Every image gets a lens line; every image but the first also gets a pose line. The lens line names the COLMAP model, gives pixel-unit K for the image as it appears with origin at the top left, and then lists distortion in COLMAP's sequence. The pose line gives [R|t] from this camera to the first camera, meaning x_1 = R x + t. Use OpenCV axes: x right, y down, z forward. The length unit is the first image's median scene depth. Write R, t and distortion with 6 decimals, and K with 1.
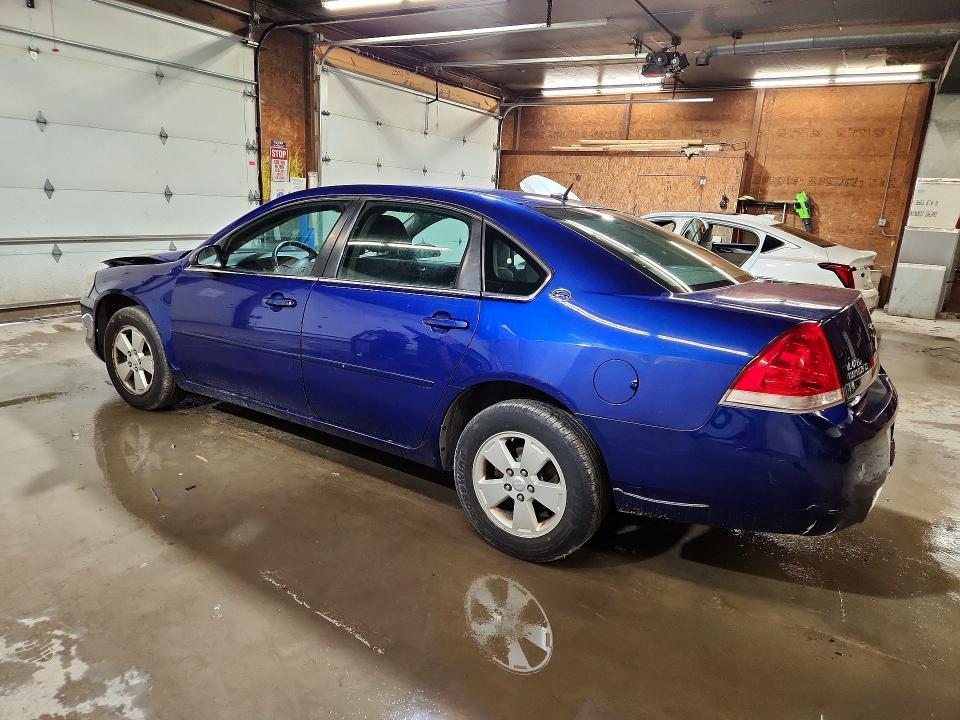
lens RADIAL K [[680.2, 0, 483.5], [0, 680.2, 361.6], [0, 0, 1]] dist [-0.005430, -0.007676]
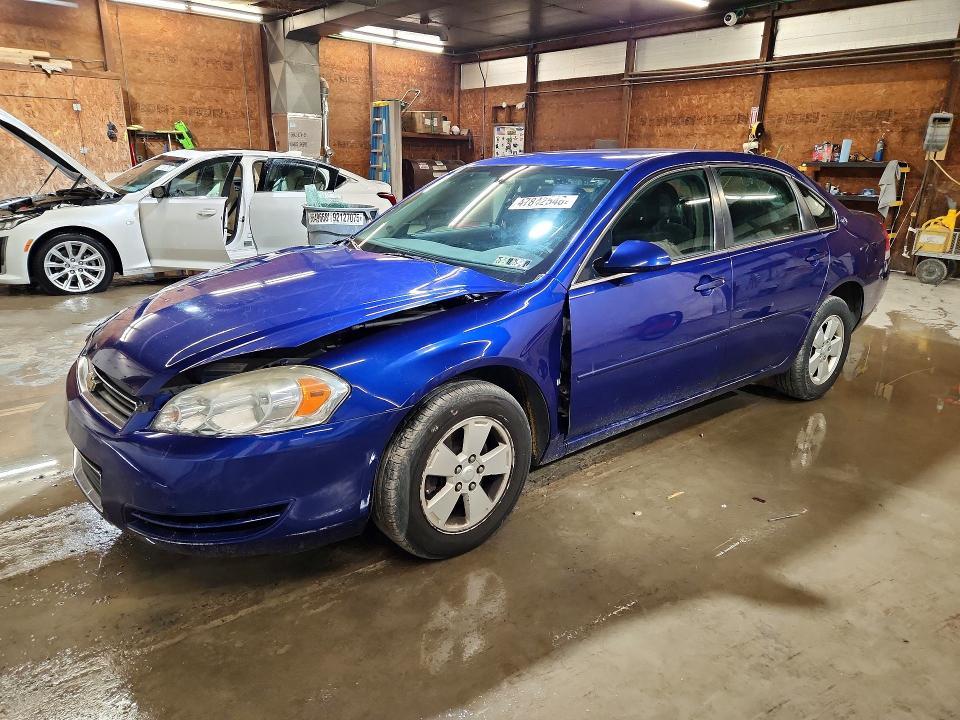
lens RADIAL K [[680.2, 0, 478.0], [0, 680.2, 357.4], [0, 0, 1]] dist [-0.005430, -0.007676]
pose [[0.242542, -0.308777, 0.919690, -0.990774], [0.197452, 0.943866, 0.264822, -0.238986], [-0.949835, 0.117364, 0.289895, 0.806076]]
